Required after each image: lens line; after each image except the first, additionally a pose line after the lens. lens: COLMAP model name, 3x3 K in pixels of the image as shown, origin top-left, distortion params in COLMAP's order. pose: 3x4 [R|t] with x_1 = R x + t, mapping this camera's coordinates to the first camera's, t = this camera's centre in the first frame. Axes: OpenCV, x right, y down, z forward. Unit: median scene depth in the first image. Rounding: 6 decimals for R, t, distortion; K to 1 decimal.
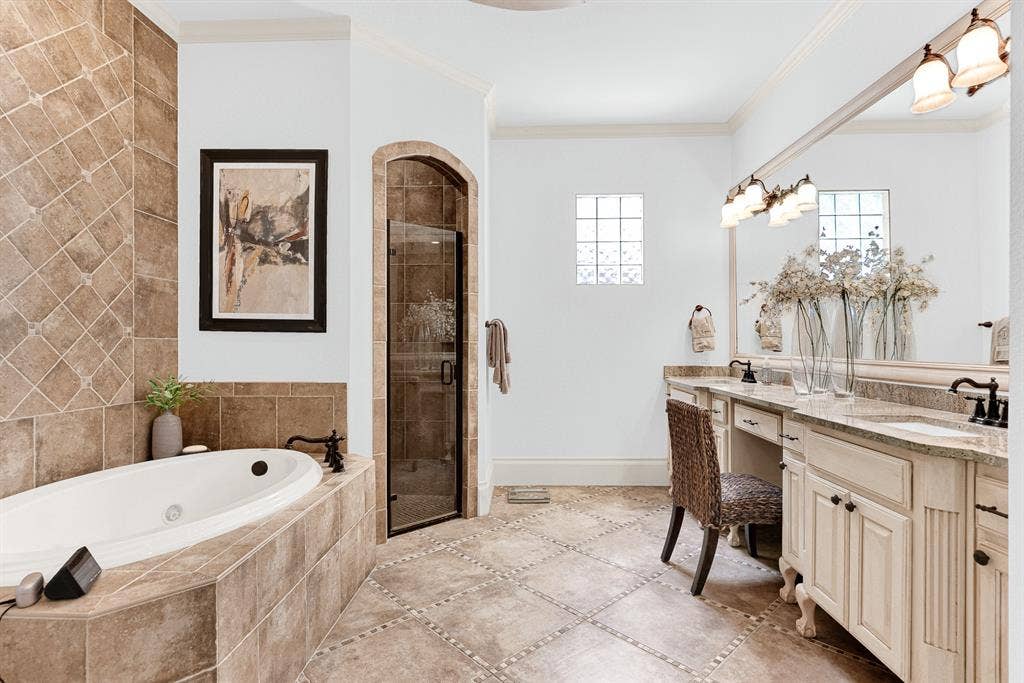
lens RADIAL K [[497.9, 0, 513.8], [0, 497.9, 351.8], [0, 0, 1]] dist [-0.001555, 0.000395]
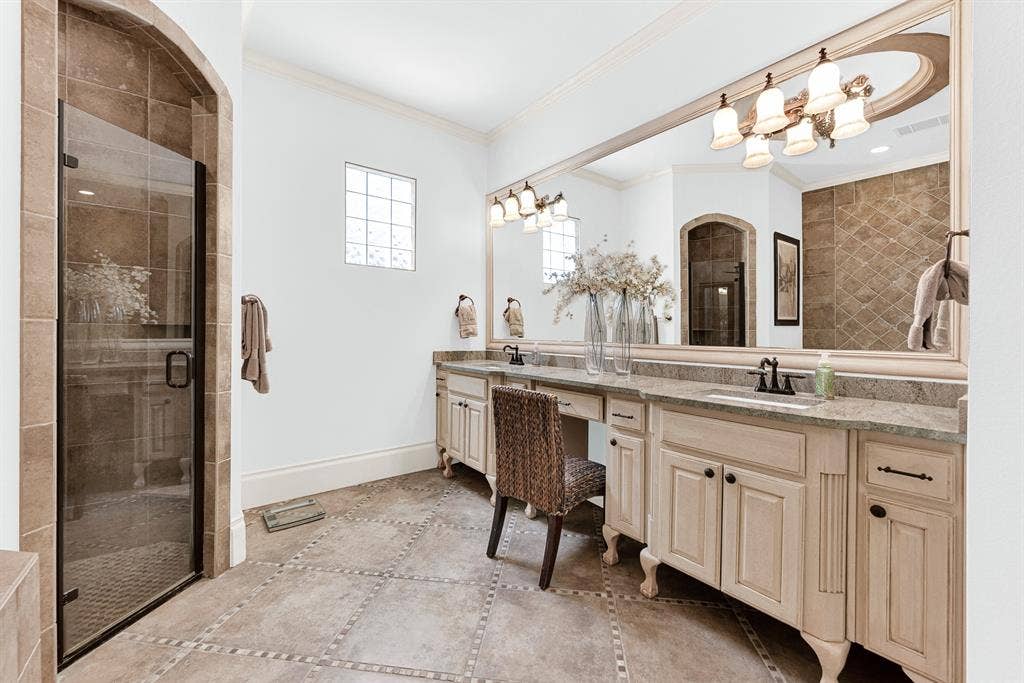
lens RADIAL K [[414.7, 0, 522.3], [0, 414.7, 337.0], [0, 0, 1]] dist [-0.002051, -0.000334]
pose [[0.776029, 0.000180, 0.630698, -0.125553], [0.000764, 0.999999, -0.001225, -0.000731], [-0.630697, 0.001432, 0.776028, 0.281042]]
